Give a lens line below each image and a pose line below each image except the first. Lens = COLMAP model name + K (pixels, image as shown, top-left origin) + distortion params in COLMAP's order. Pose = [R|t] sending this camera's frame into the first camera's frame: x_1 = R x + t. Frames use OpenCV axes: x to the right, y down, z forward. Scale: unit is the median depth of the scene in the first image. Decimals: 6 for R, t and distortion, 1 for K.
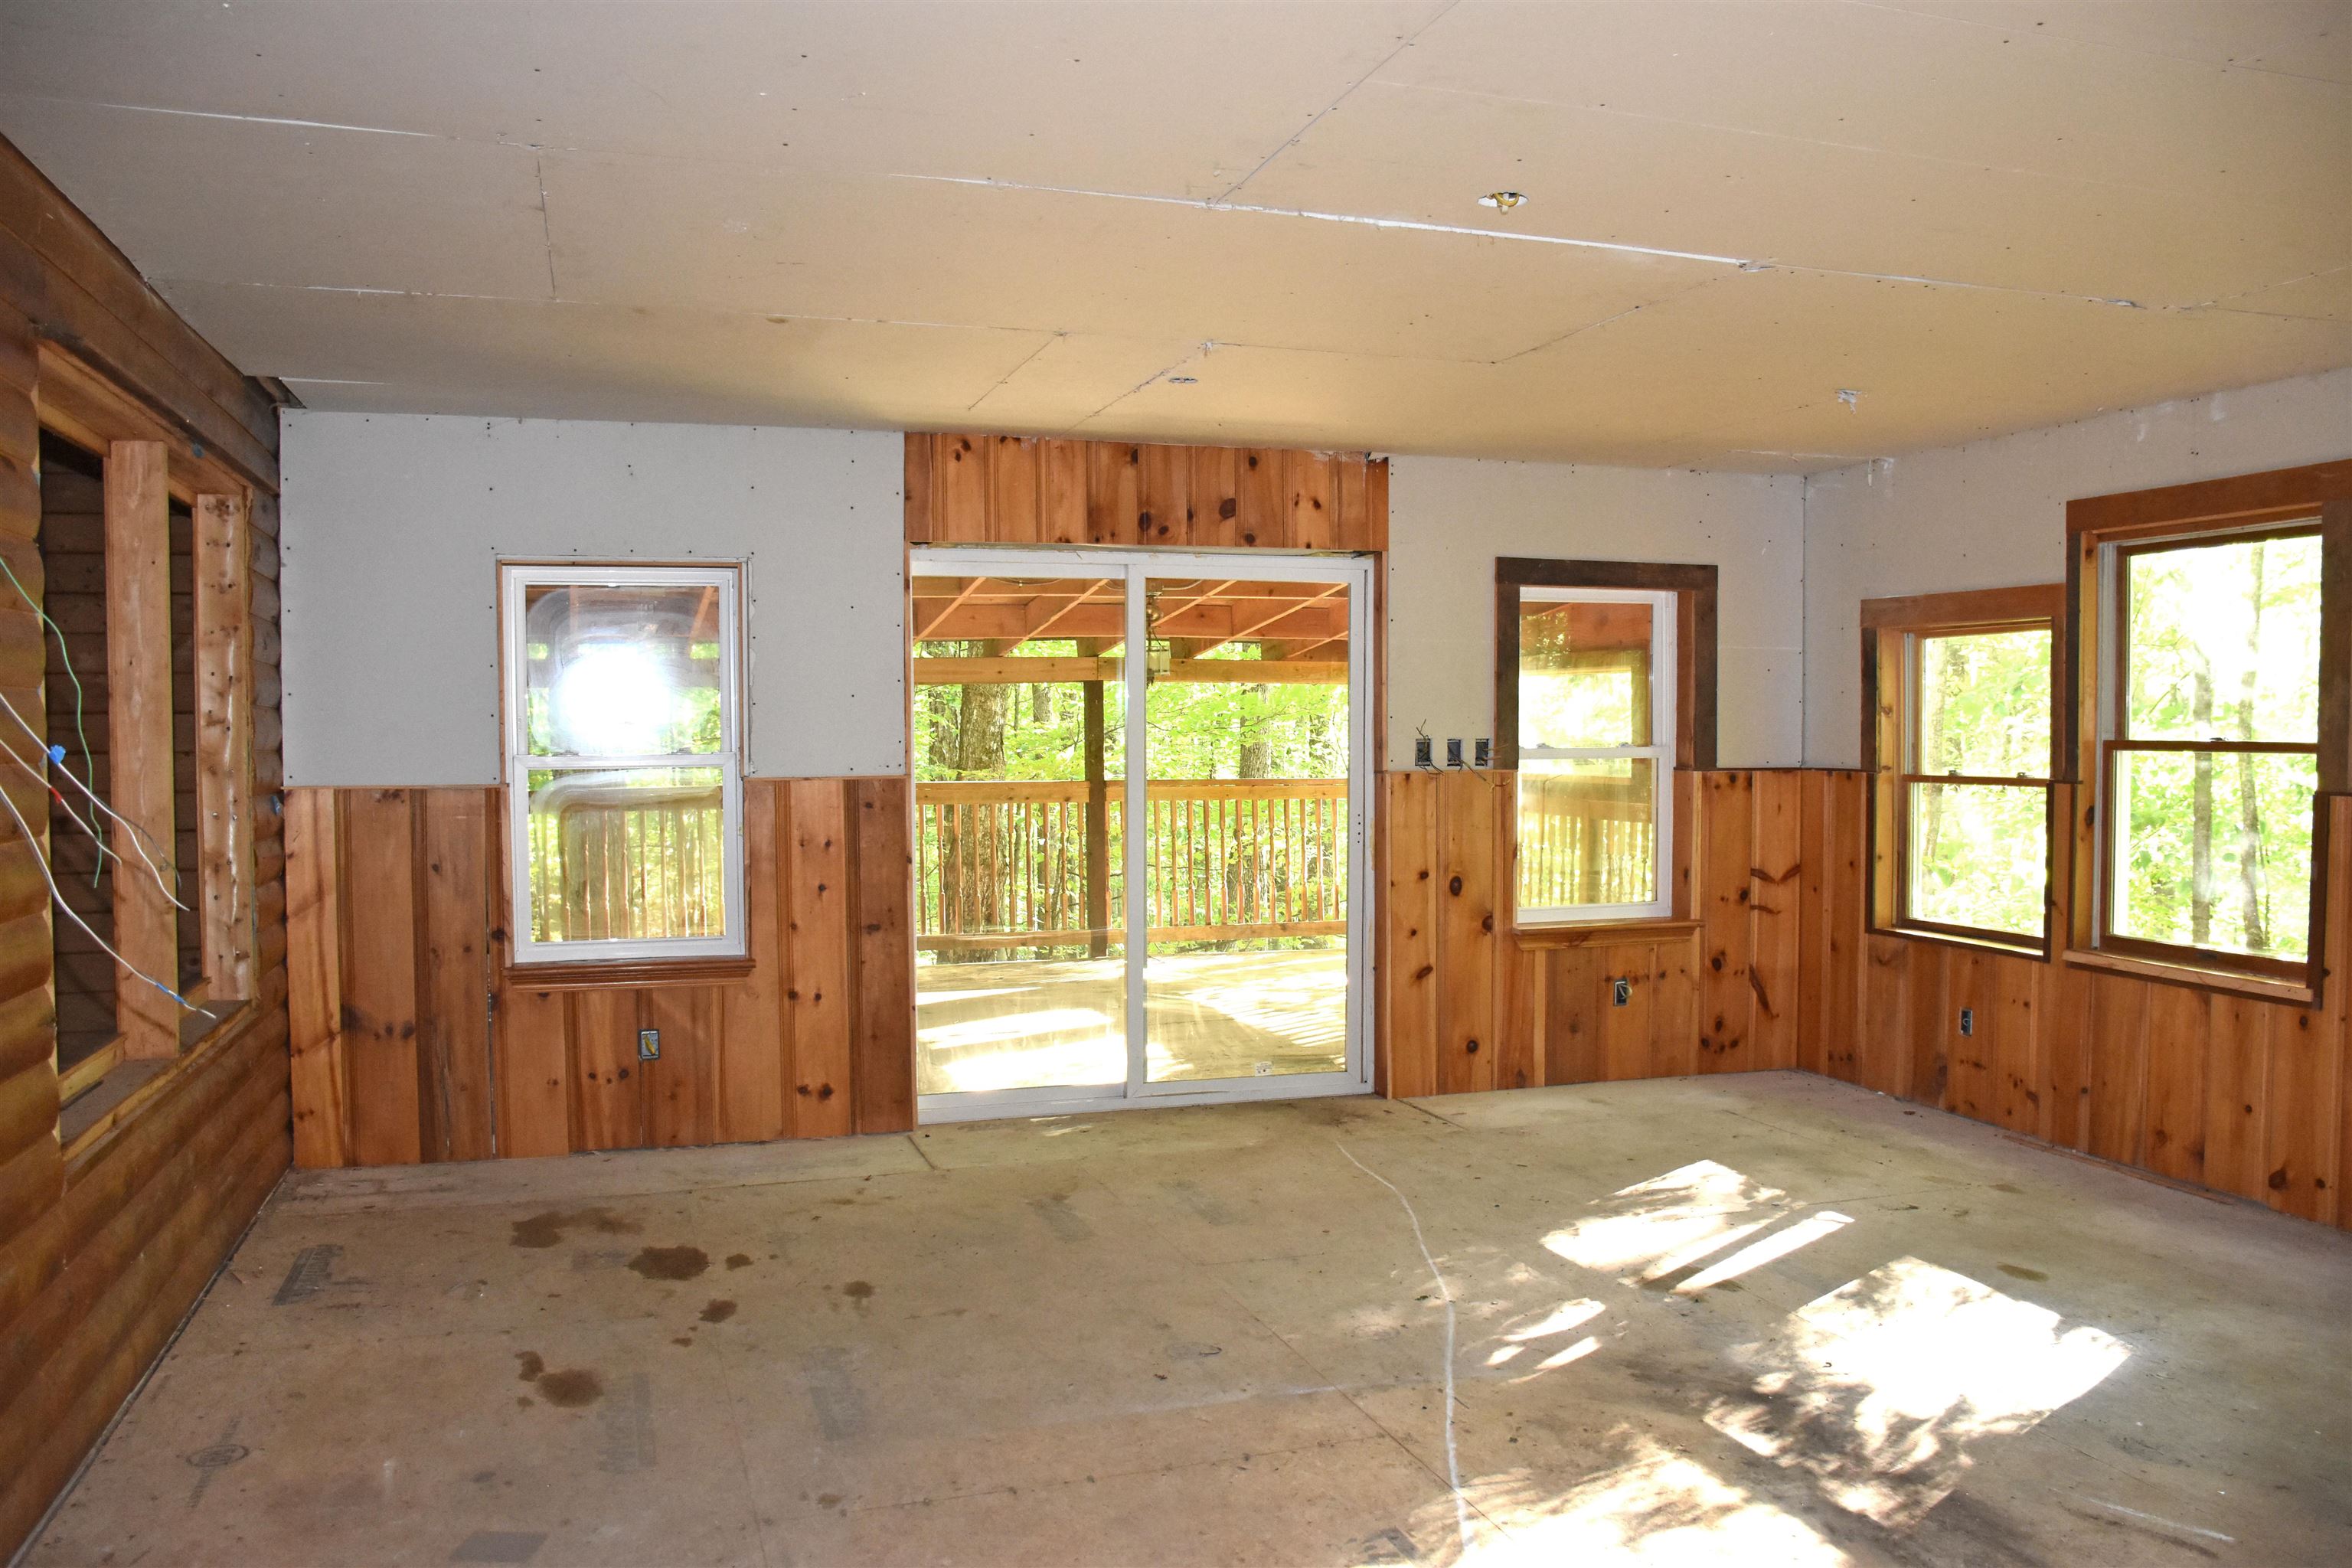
lens RADIAL K [[1830.4, 0, 1185.5], [0, 1830.4, 807.8], [0, 0, 1]] dist [-0.154050, 0.113874]
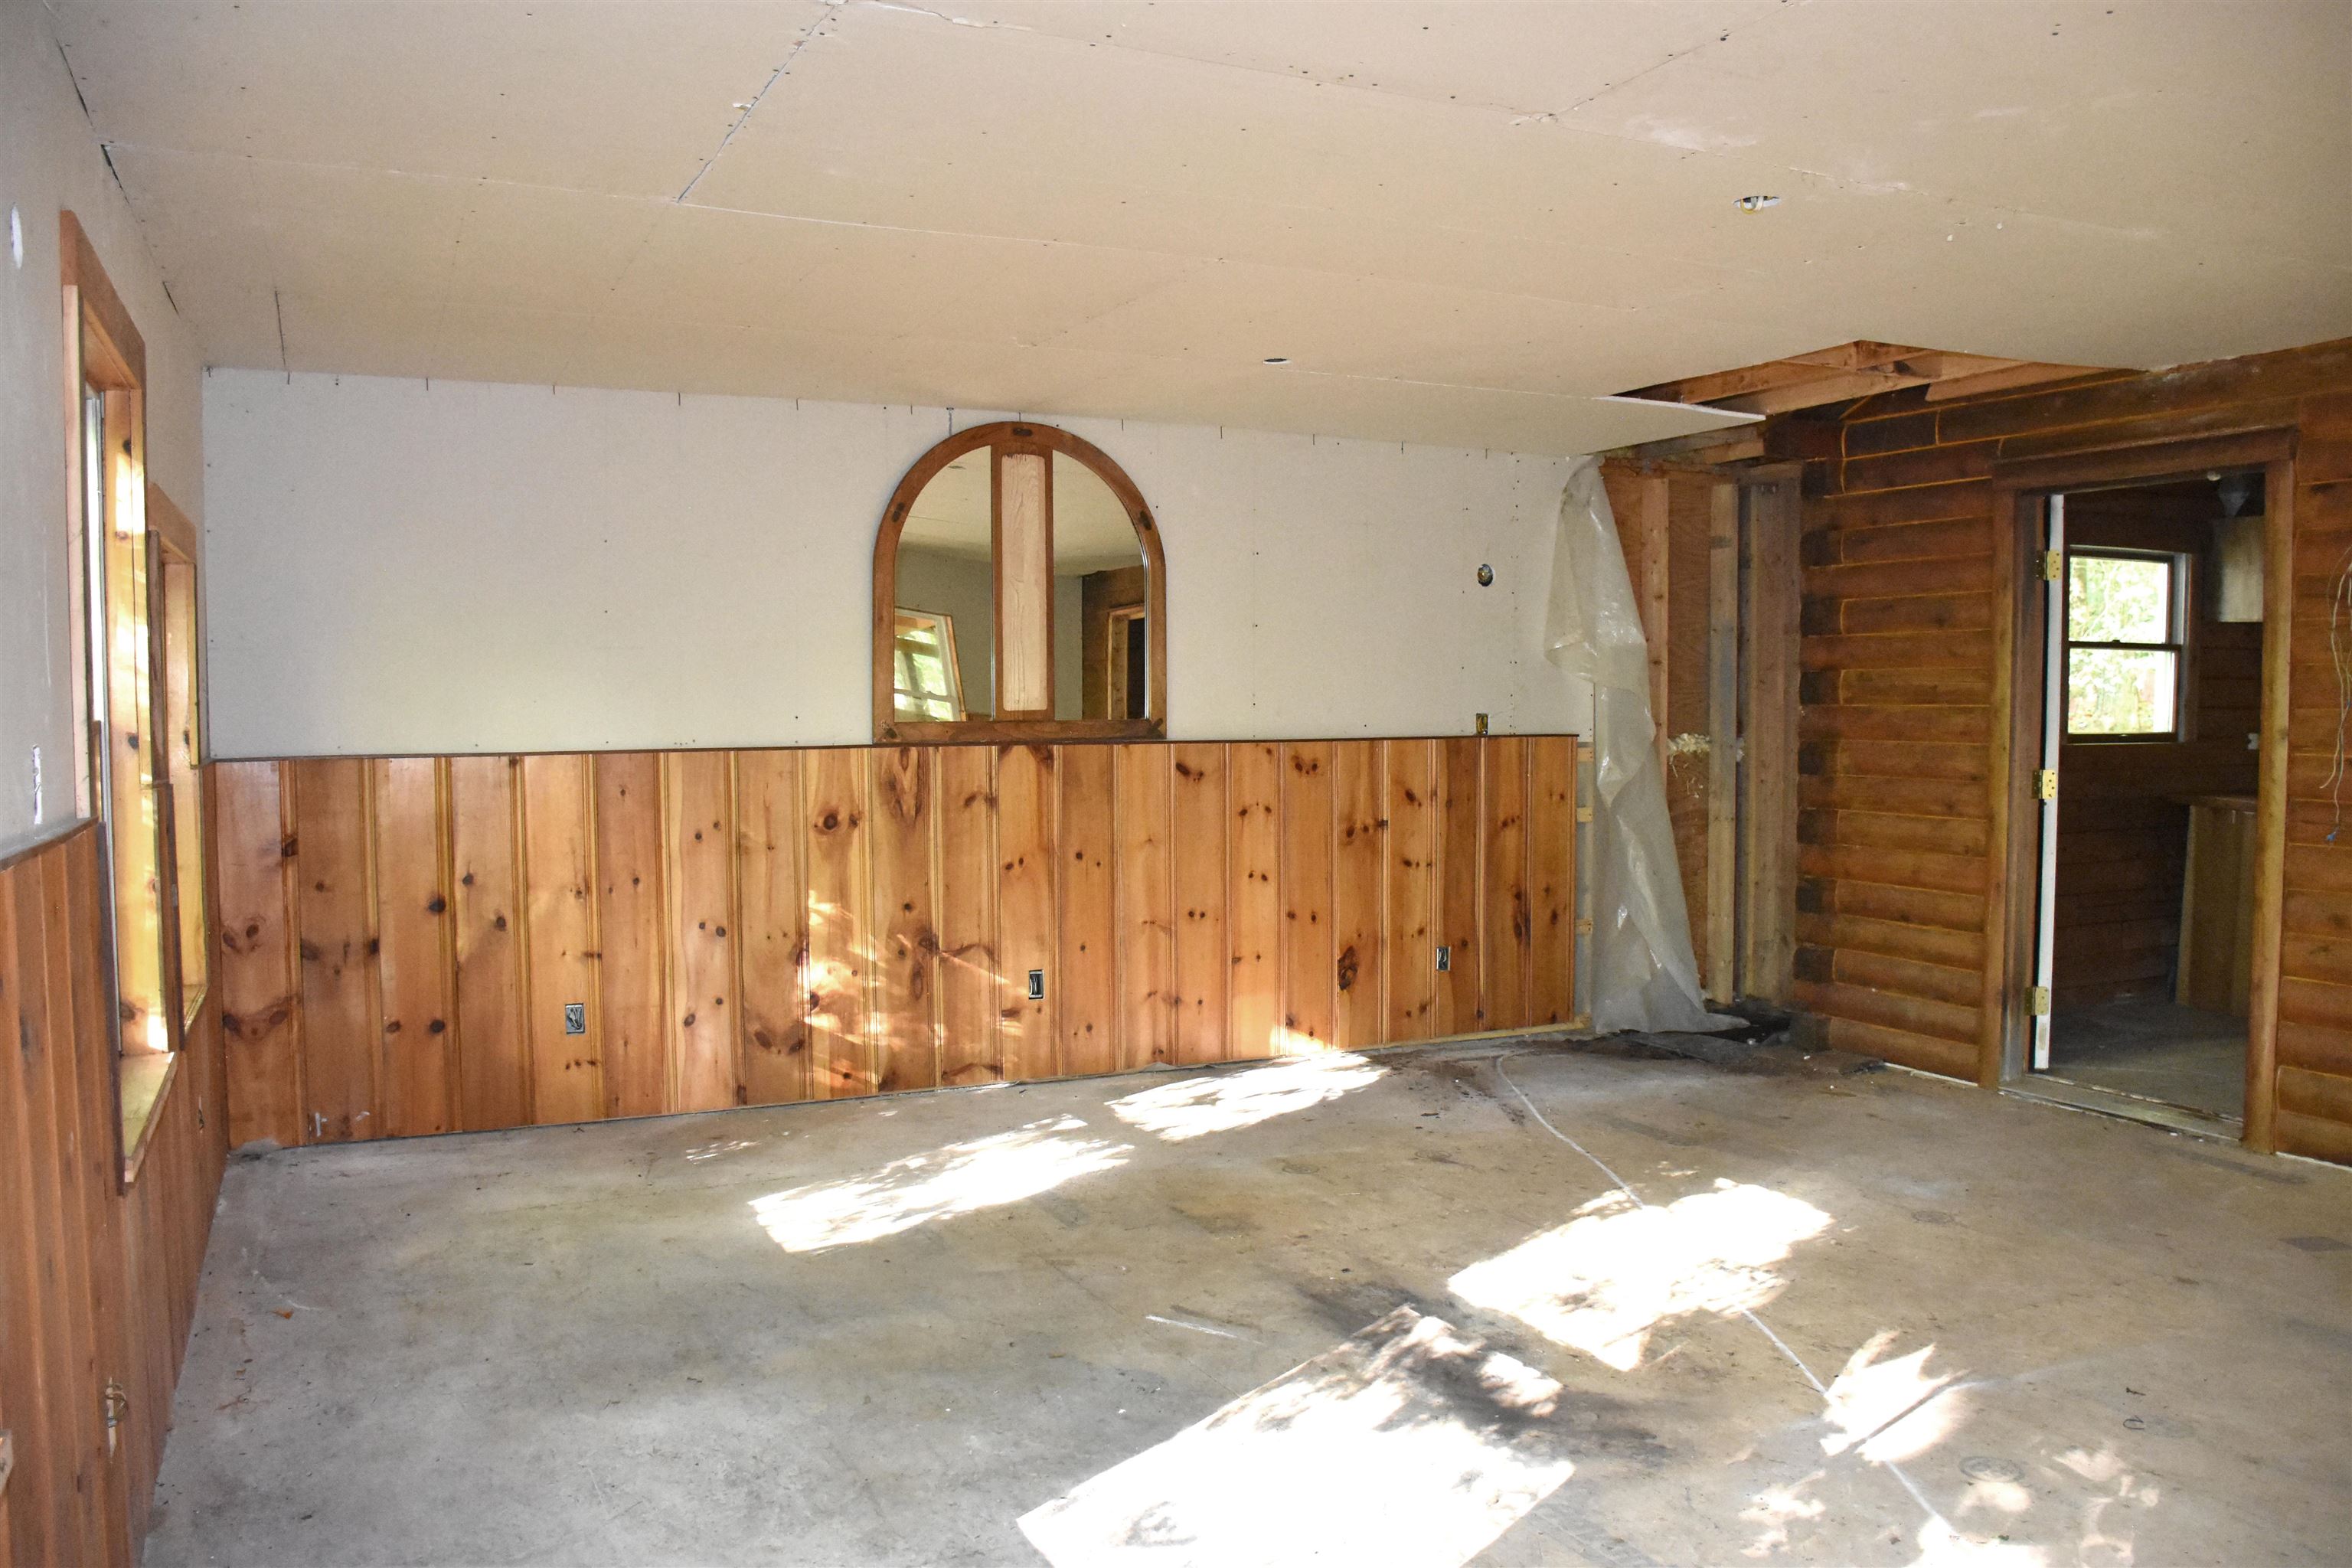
lens RADIAL K [[1830.4, 0, 1185.5], [0, 1830.4, 807.8], [0, 0, 1]] dist [-0.154050, 0.113874]
pose [[-0.989850, 0.015791, -0.141237, 0.369896], [0.000579, 0.994248, 0.107104, -0.049949], [0.142116, 0.105935, -0.984165, 1.117791]]
